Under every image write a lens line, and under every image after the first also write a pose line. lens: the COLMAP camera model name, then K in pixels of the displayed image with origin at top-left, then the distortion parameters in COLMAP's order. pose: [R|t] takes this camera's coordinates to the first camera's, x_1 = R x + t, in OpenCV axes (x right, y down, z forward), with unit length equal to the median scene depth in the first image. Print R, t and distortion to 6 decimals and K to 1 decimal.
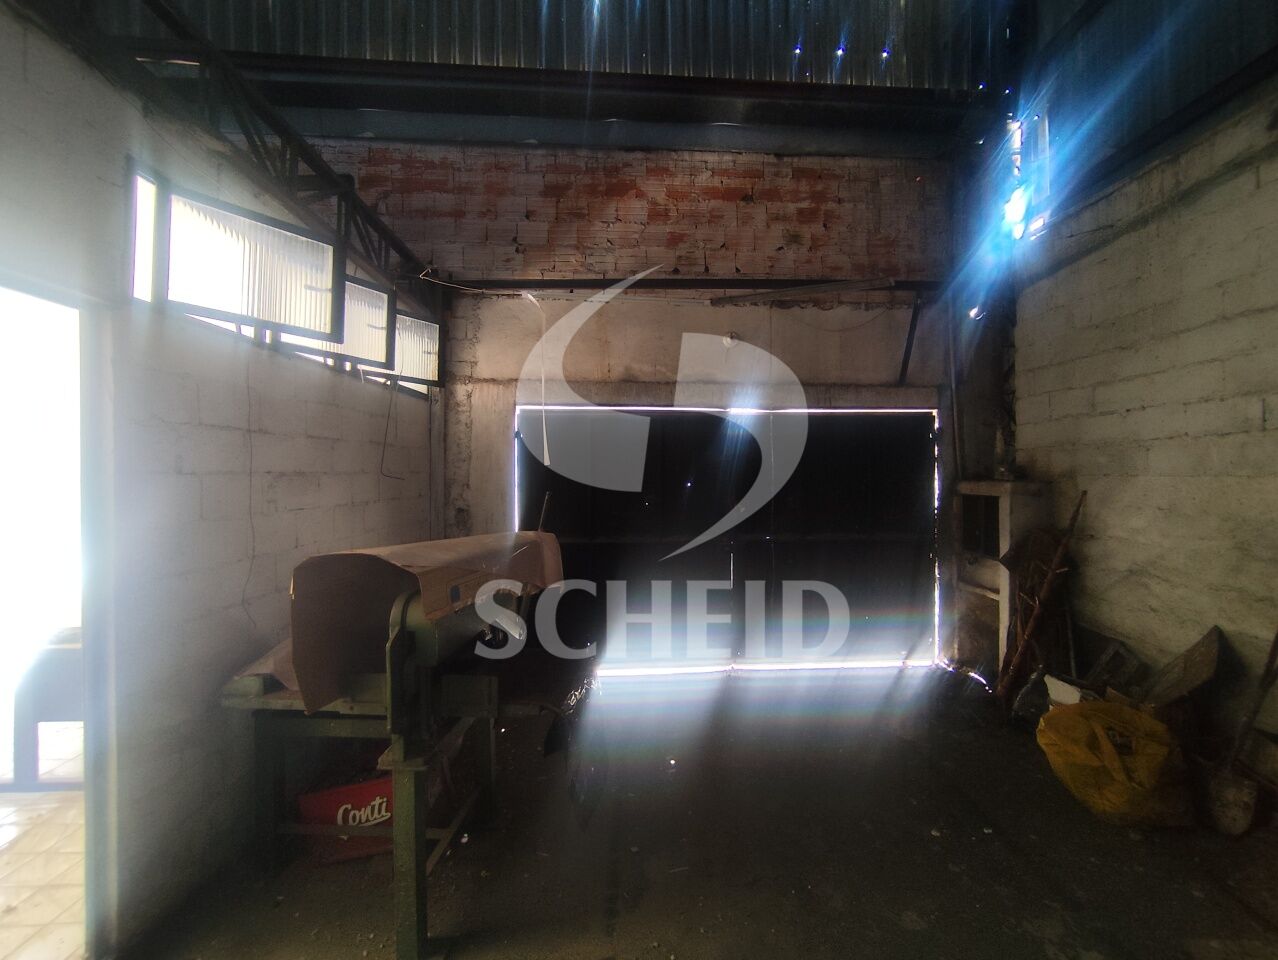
lens RADIAL K [[578.3, 0, 637.2], [0, 578.3, 476.5], [0, 0, 1]] dist [-0.000071, 0.006612]
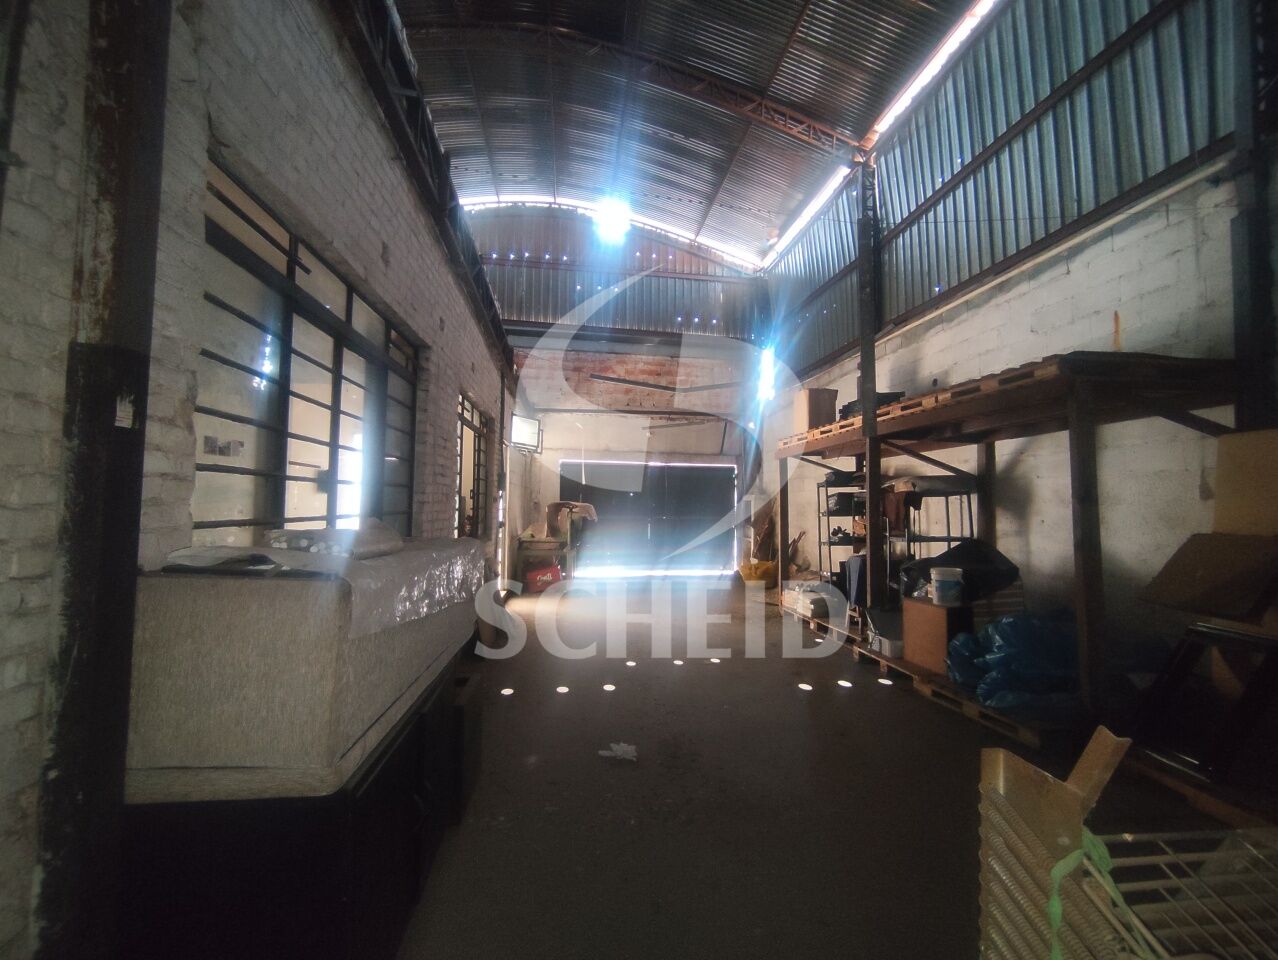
lens RADIAL K [[578.3, 0, 646.0], [0, 578.3, 473.1], [0, 0, 1]] dist [-0.000071, 0.006612]
pose [[0.991021, 0.023263, 0.131670, -0.167871], [-0.015767, 0.998210, -0.057688, 0.062429], [-0.132777, 0.055094, 0.989614, -1.357823]]
